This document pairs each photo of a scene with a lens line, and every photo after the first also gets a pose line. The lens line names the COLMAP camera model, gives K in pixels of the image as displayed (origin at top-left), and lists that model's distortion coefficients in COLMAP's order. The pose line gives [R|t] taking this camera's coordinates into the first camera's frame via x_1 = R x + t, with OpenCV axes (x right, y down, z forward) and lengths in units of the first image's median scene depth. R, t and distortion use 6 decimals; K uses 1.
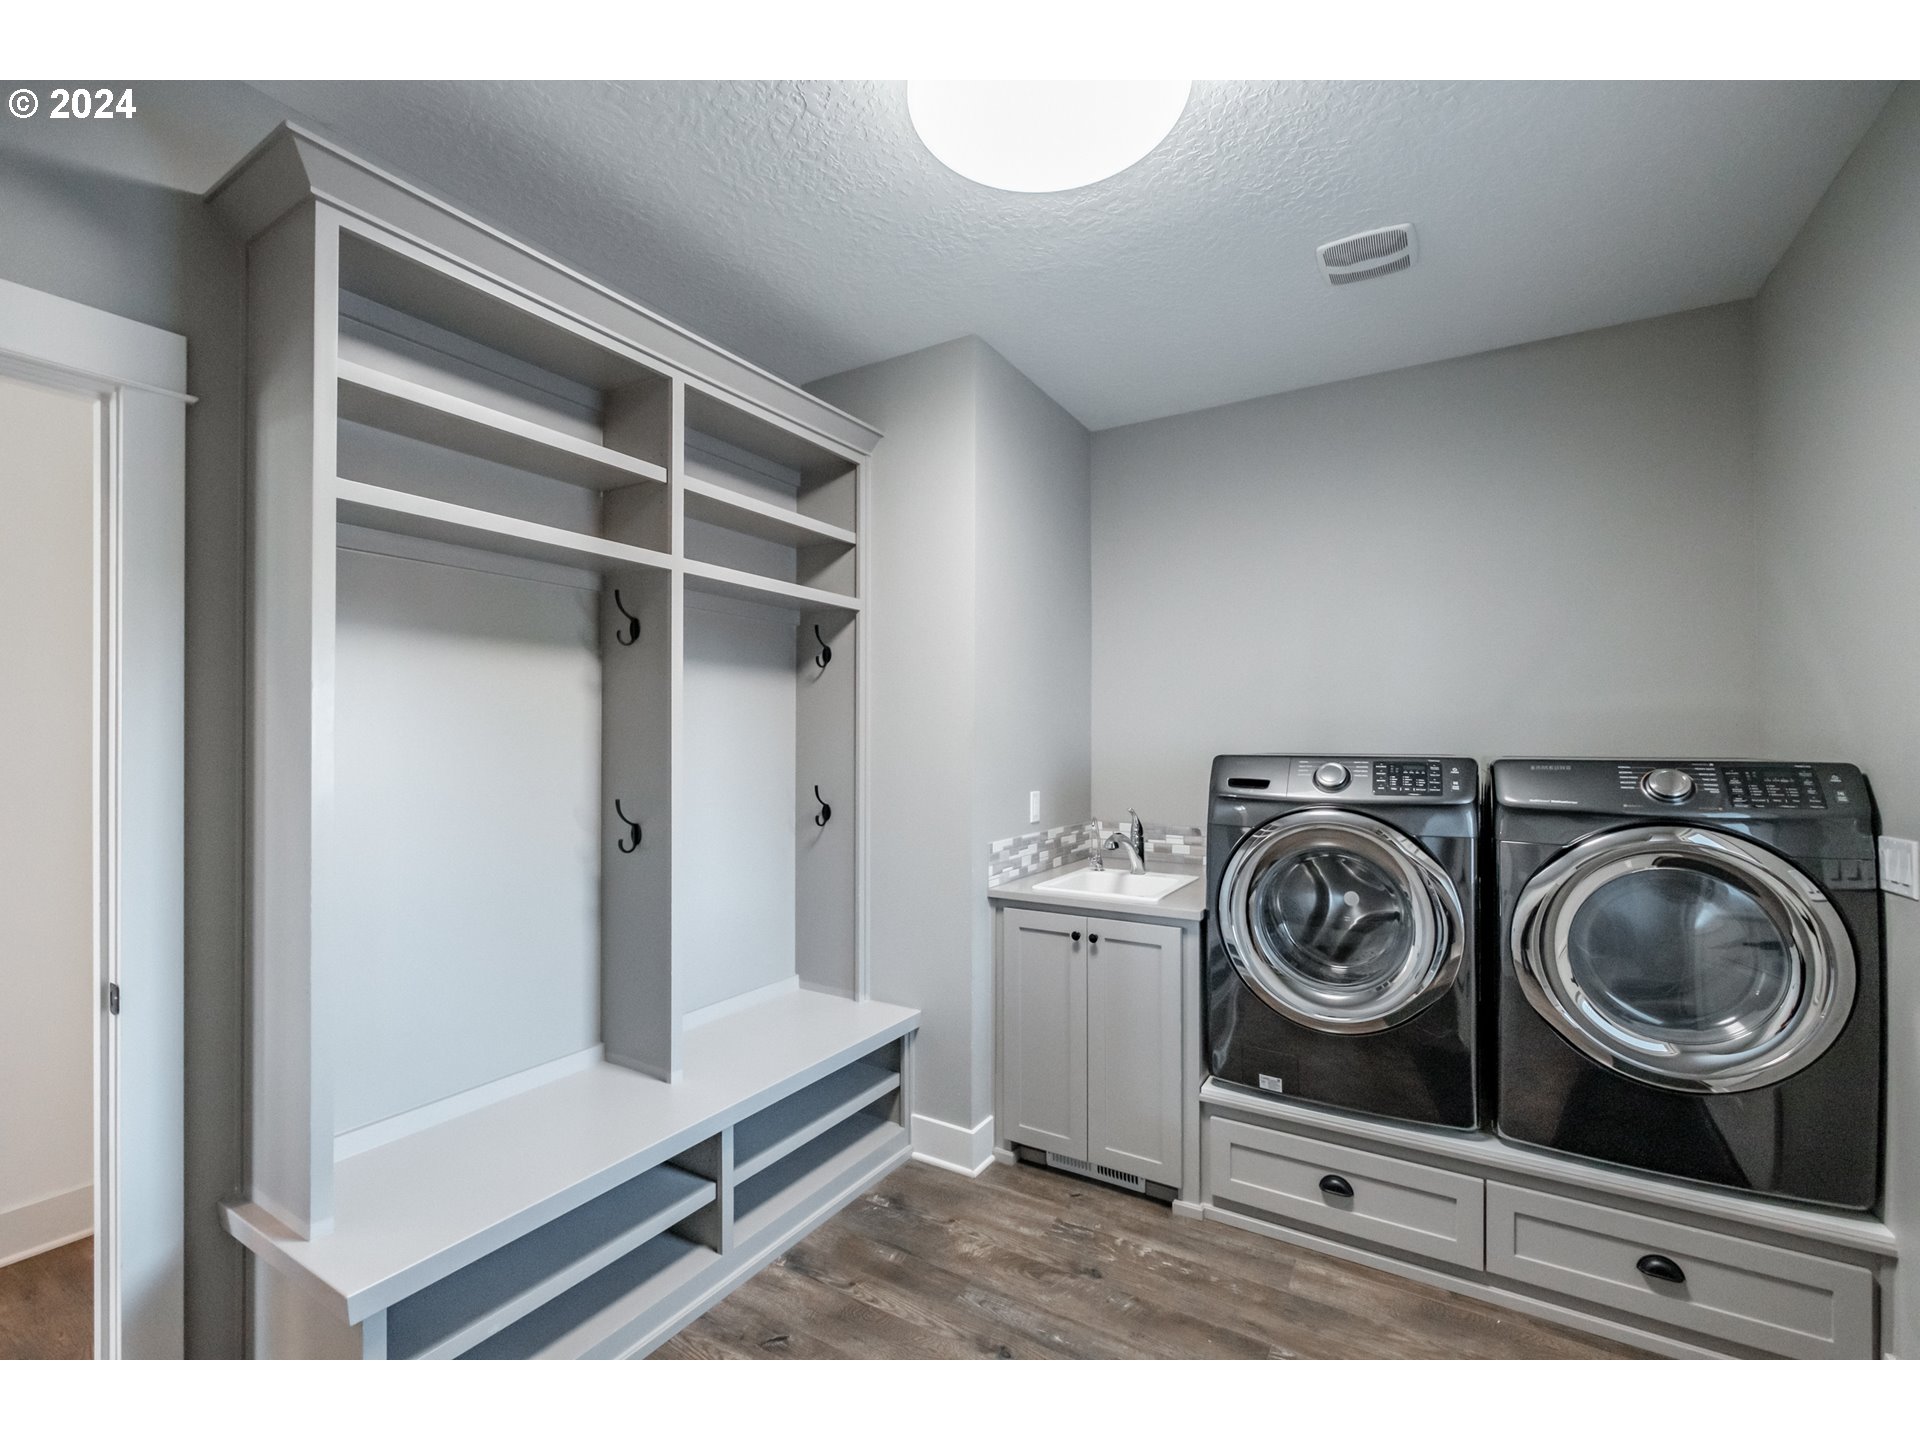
lens RADIAL K [[825.4, 0, 960.5], [0, 825.4, 749.9], [0, 0, 1]] dist [-0.003621, -0.000447]
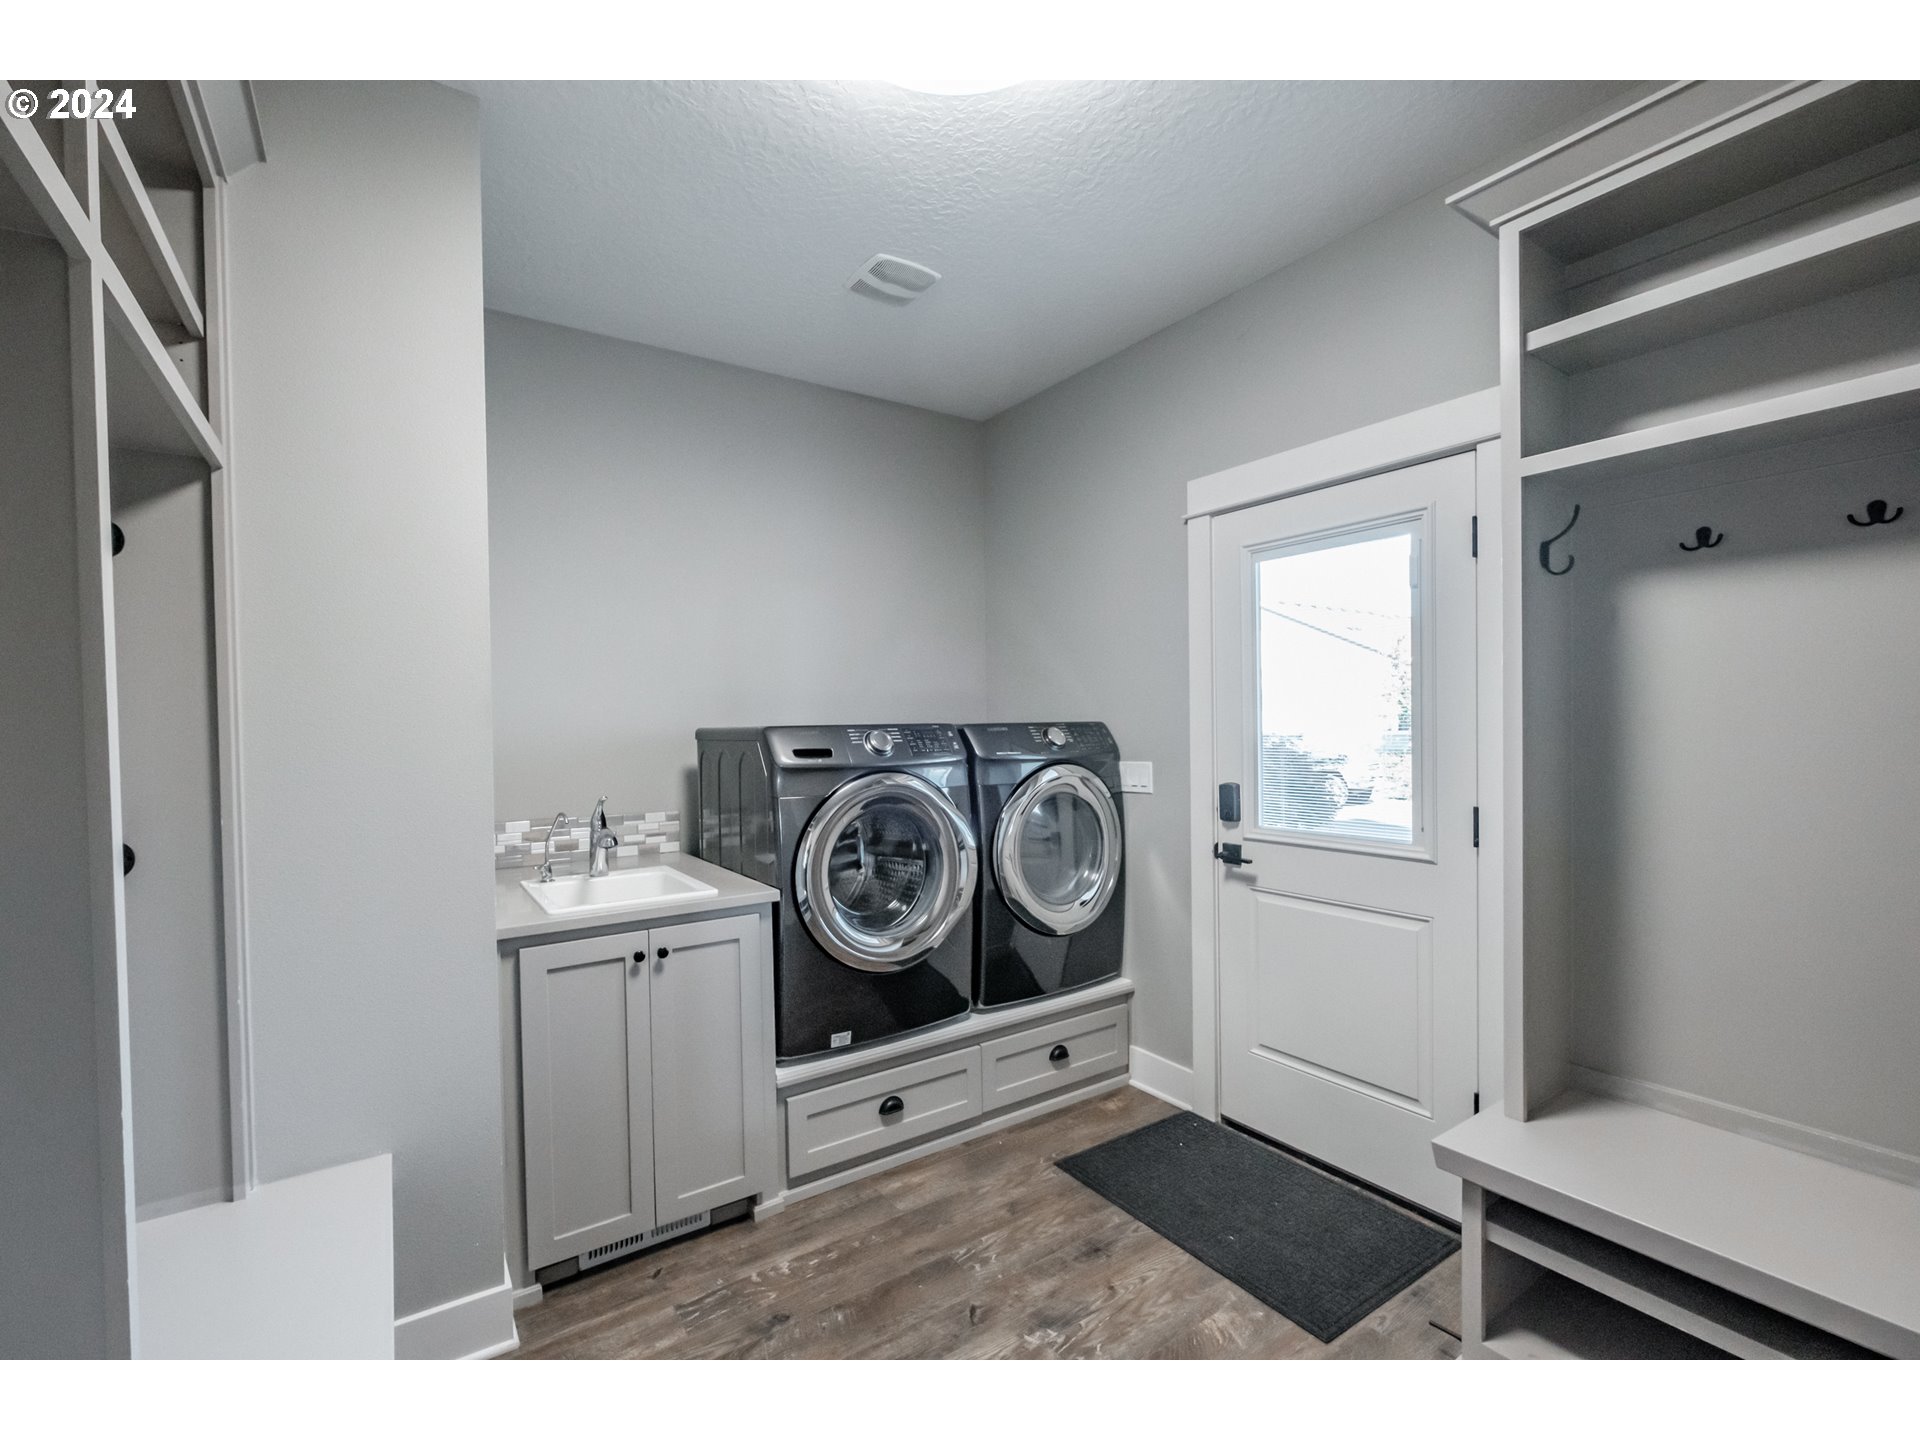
lens RADIAL K [[837.5, 0, 953.2], [0, 837.5, 736.1], [0, 0, 1]] dist [-0.001035, -0.000062]
pose [[0.419884, -0.032392, 0.907000, -0.492322], [0.020244, 0.999449, 0.026323, -0.003548], [-0.907352, 0.007309, 0.420308, 0.408306]]
